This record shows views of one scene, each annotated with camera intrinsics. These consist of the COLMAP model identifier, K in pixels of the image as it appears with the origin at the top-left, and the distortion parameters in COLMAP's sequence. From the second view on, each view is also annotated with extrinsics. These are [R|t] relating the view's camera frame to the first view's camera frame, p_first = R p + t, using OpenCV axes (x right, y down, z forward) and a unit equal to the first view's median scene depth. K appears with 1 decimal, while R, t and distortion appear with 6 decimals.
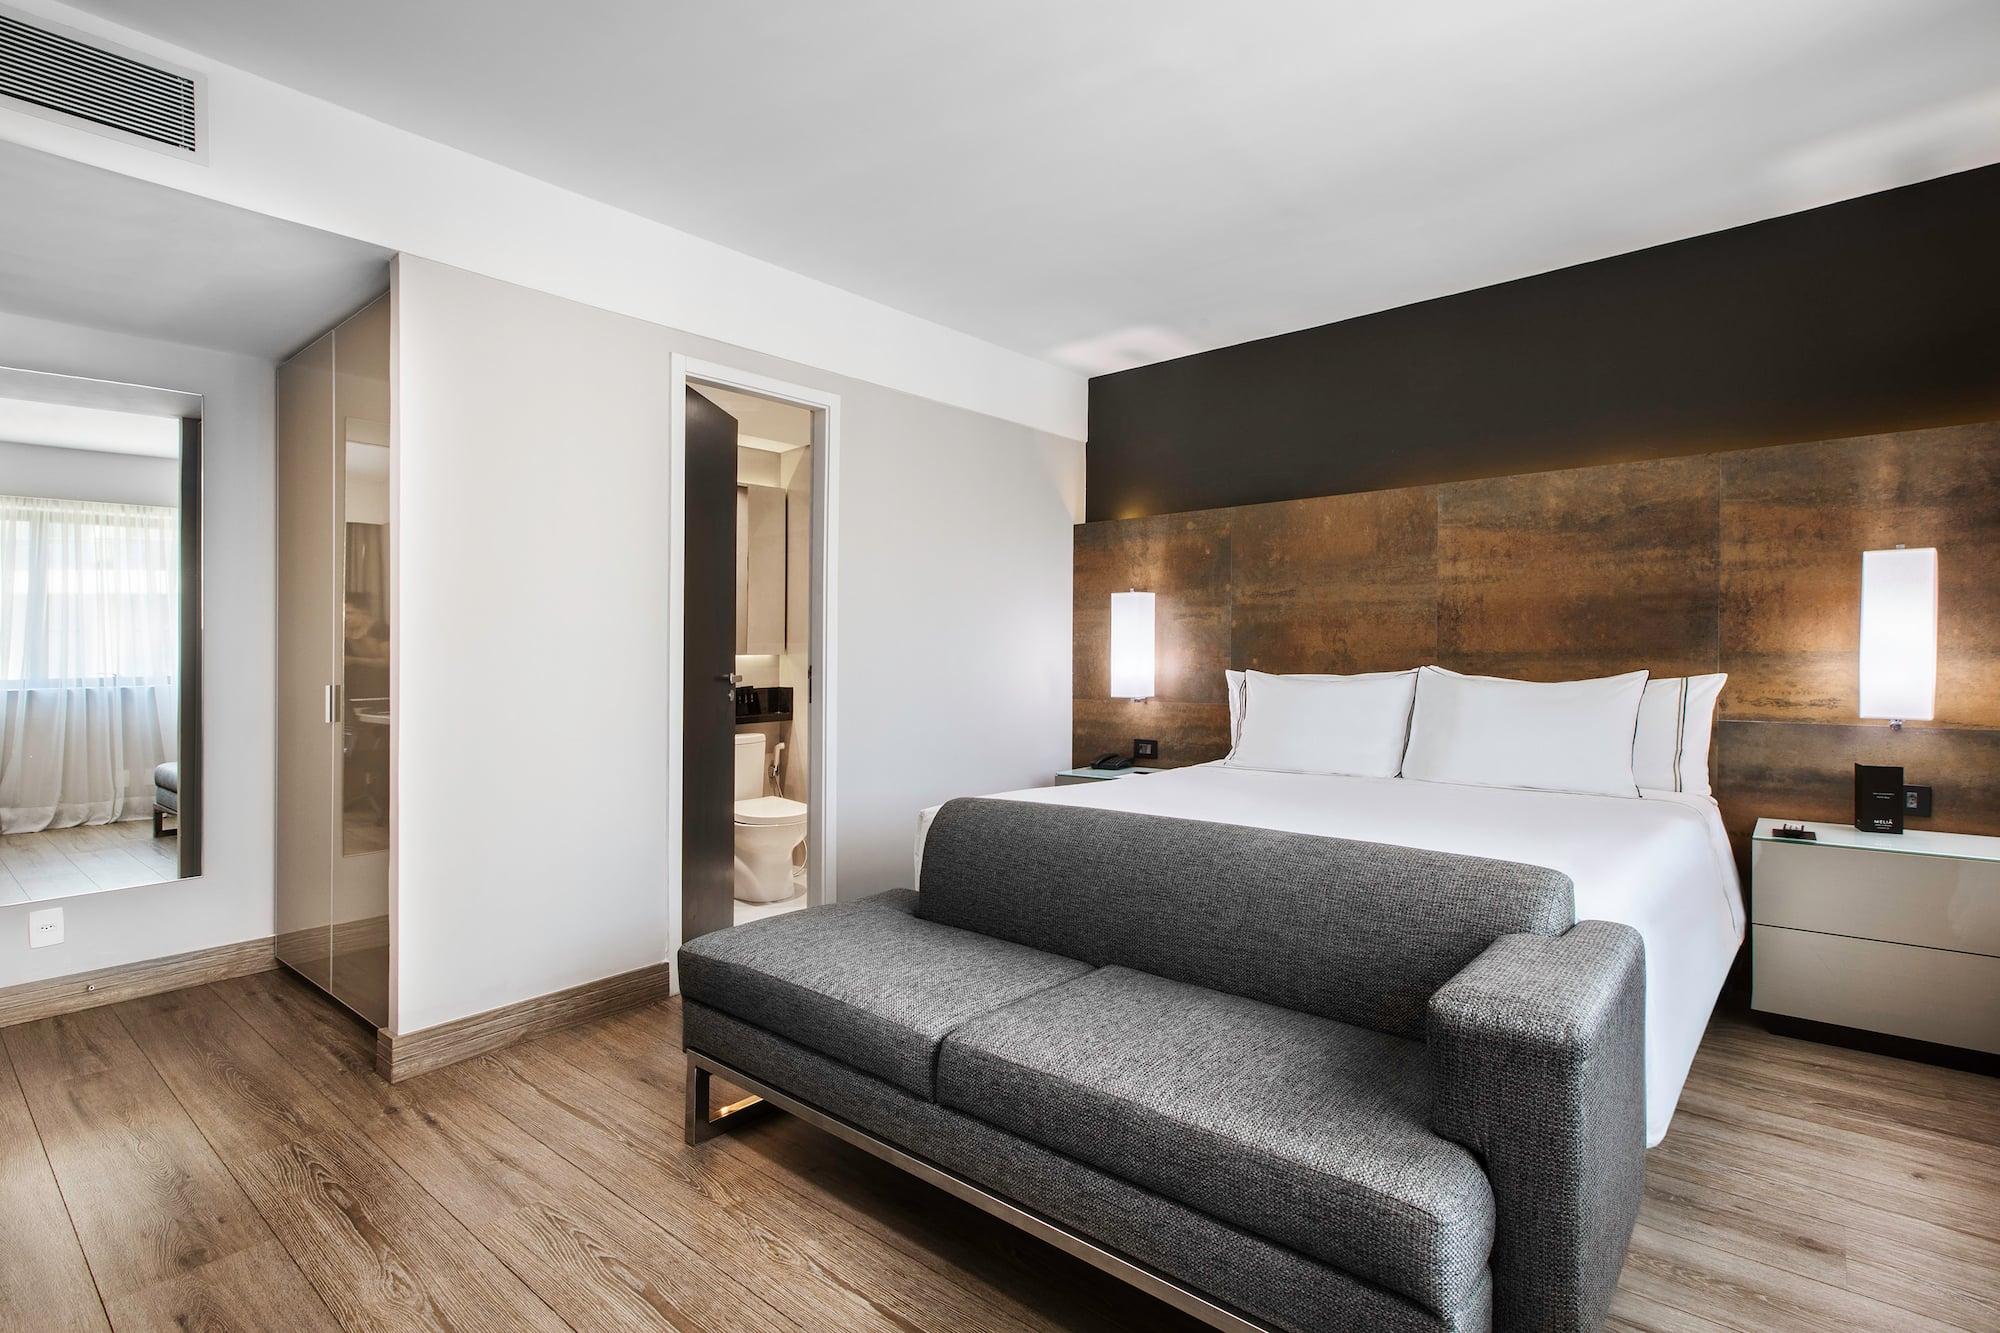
lens RADIAL K [[953.1, 0, 1000.0], [0, 953.1, 666.5], [0, 0, 1]] dist [-0.012838, 0.000484]
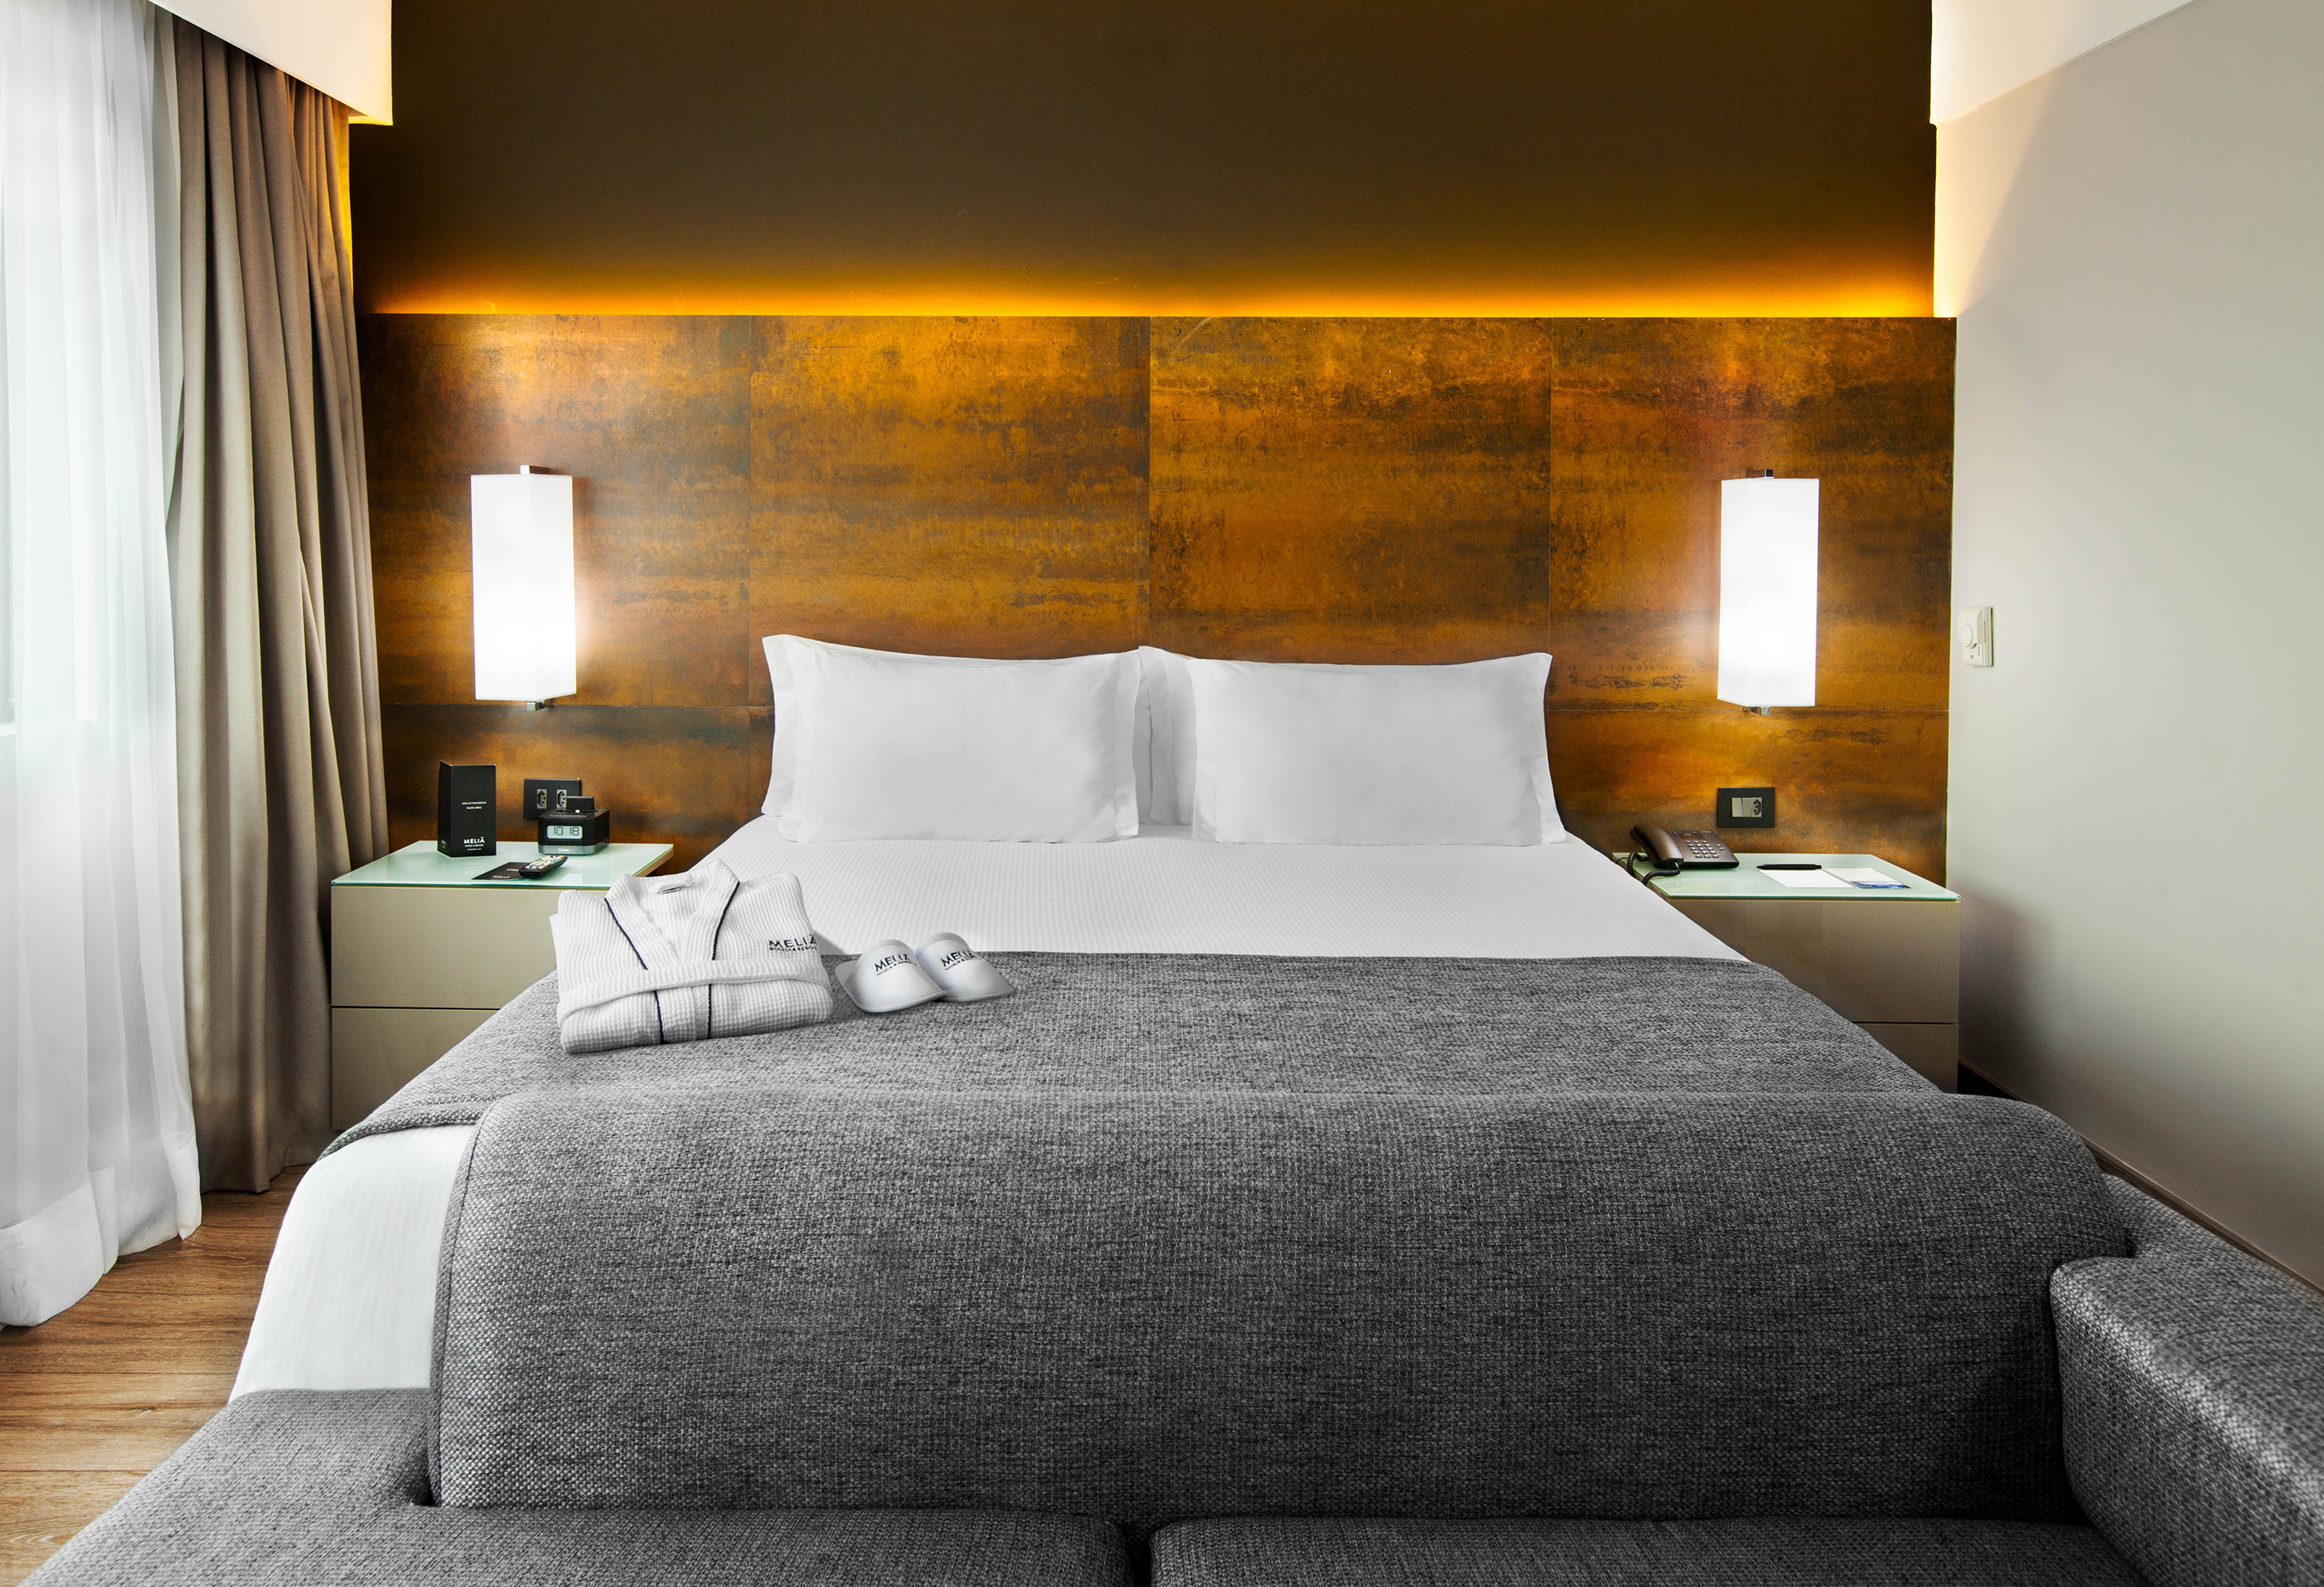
lens RADIAL K [[1725.9, 0, 1162.2], [0, 1725.9, 706.9], [0, 0, 1]] dist [0.000662, -0.000128]
pose [[0.759476, -0.030791, 0.649807, -0.269766], [0.002685, 0.999019, 0.044201, -0.001377], [-0.650530, -0.031825, 0.758813, 0.230418]]
